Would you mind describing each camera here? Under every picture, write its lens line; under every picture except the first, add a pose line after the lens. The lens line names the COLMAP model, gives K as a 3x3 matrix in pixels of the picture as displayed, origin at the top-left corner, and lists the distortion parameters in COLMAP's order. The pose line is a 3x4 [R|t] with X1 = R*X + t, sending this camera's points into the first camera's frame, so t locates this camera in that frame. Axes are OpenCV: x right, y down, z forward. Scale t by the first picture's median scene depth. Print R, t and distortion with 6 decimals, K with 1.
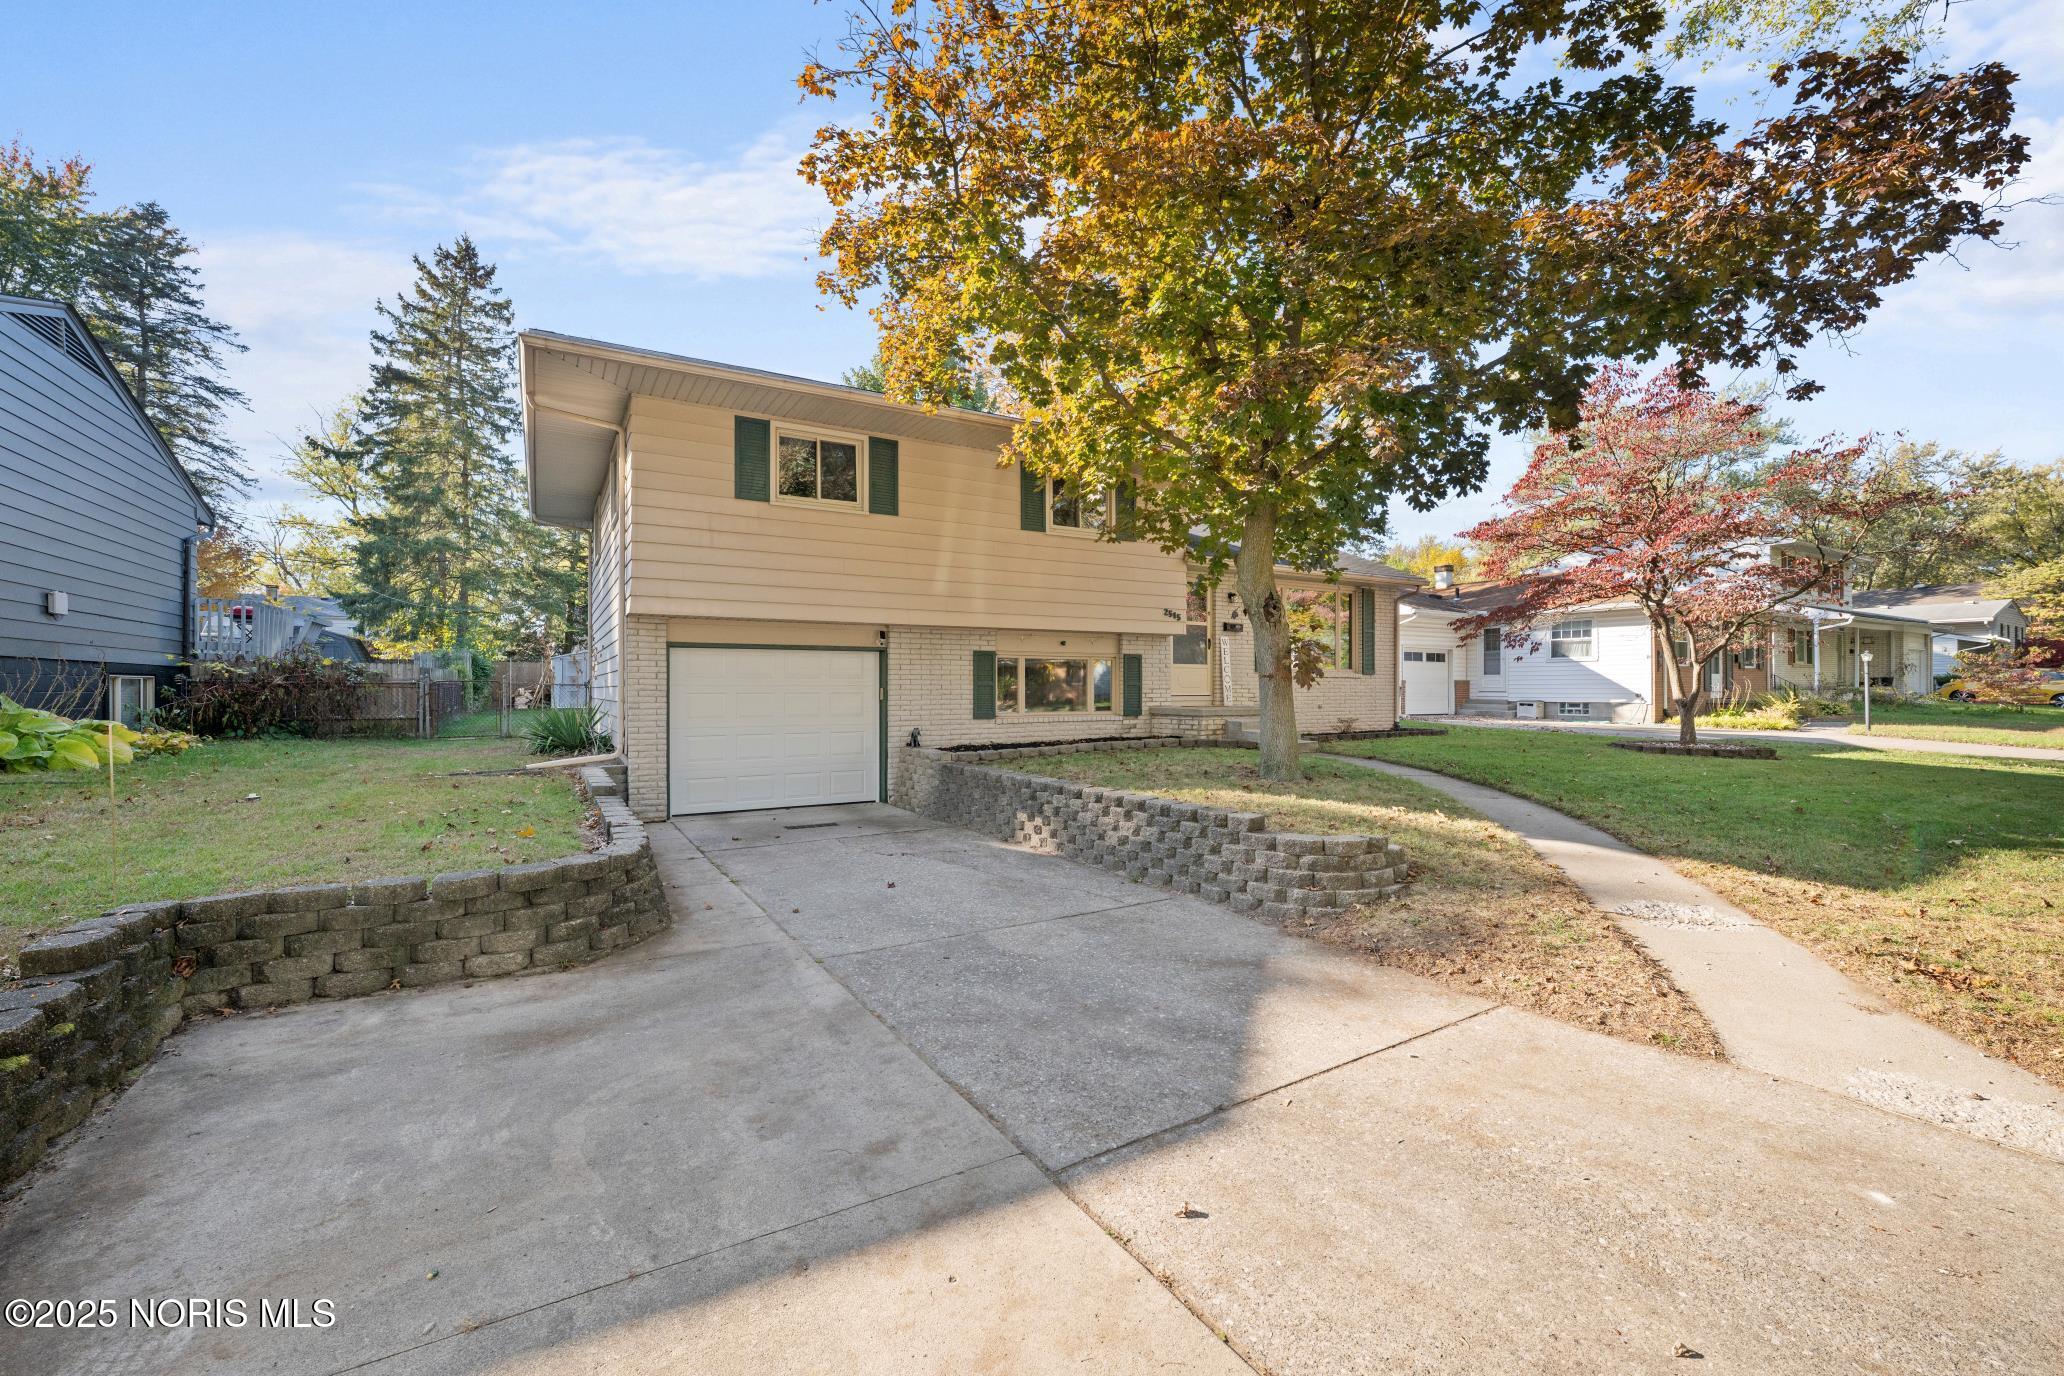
lens RADIAL K [[820.7, 0, 1030.5], [0, 820.7, 686.6], [0, 0, 1]] dist [-0.002991, -0.000352]
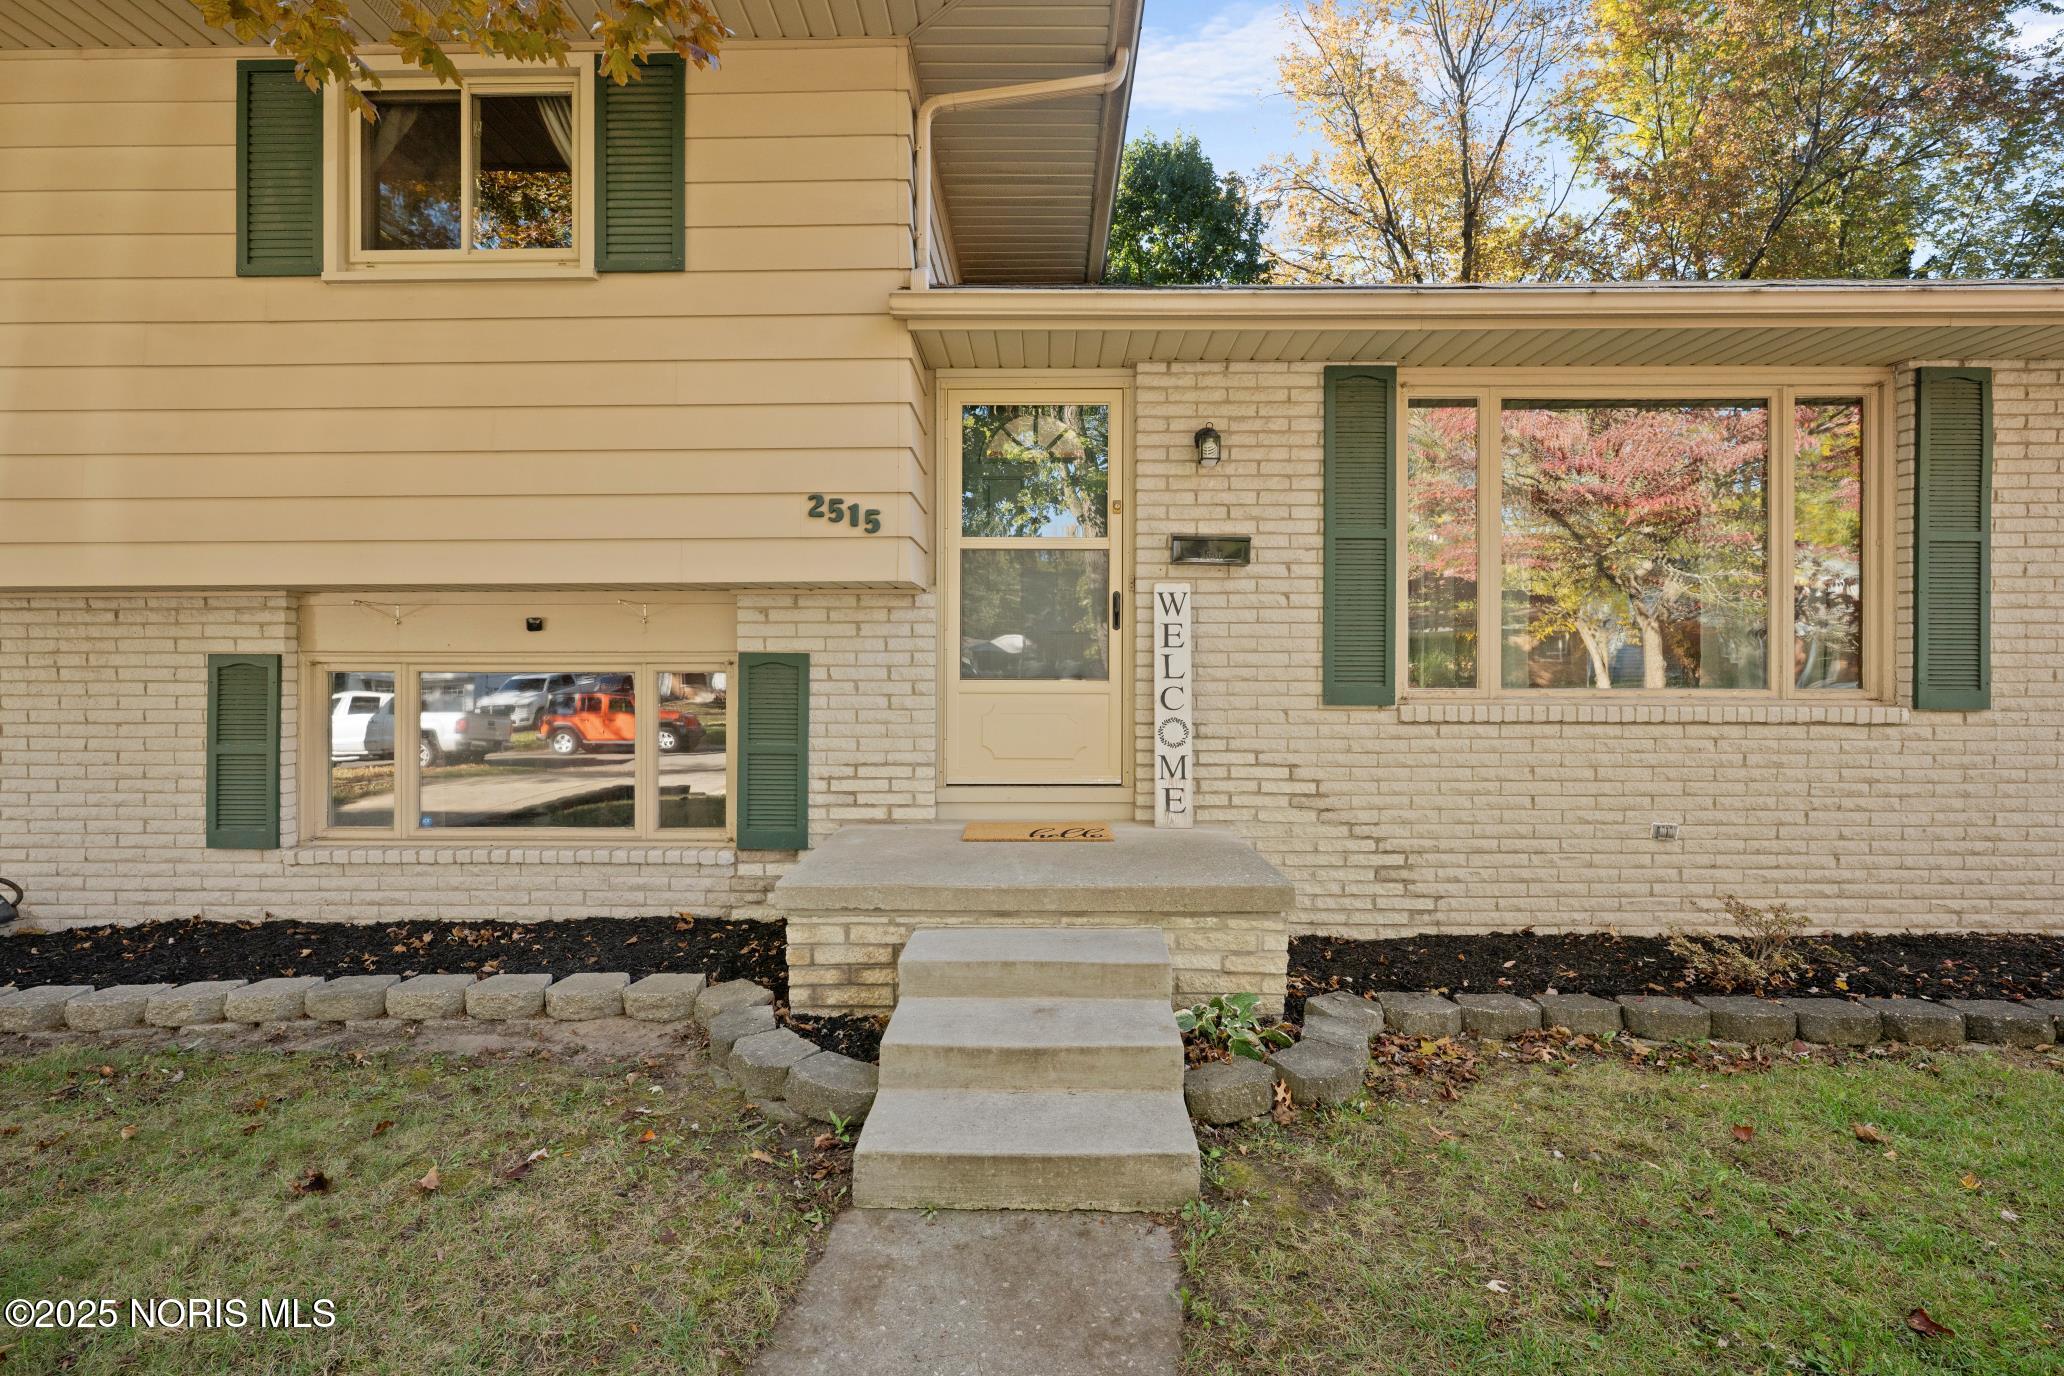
lens RADIAL K [[933.7, 0, 1031.0], [0, 933.7, 676.5], [0, 0, 1]] dist [-0.003064, -0.000348]
pose [[0.855981, 0.007305, -0.516955, 0.390419], [-0.000764, 0.999917, 0.012865, -0.035067], [0.517006, -0.010617, 0.855916, 0.748317]]
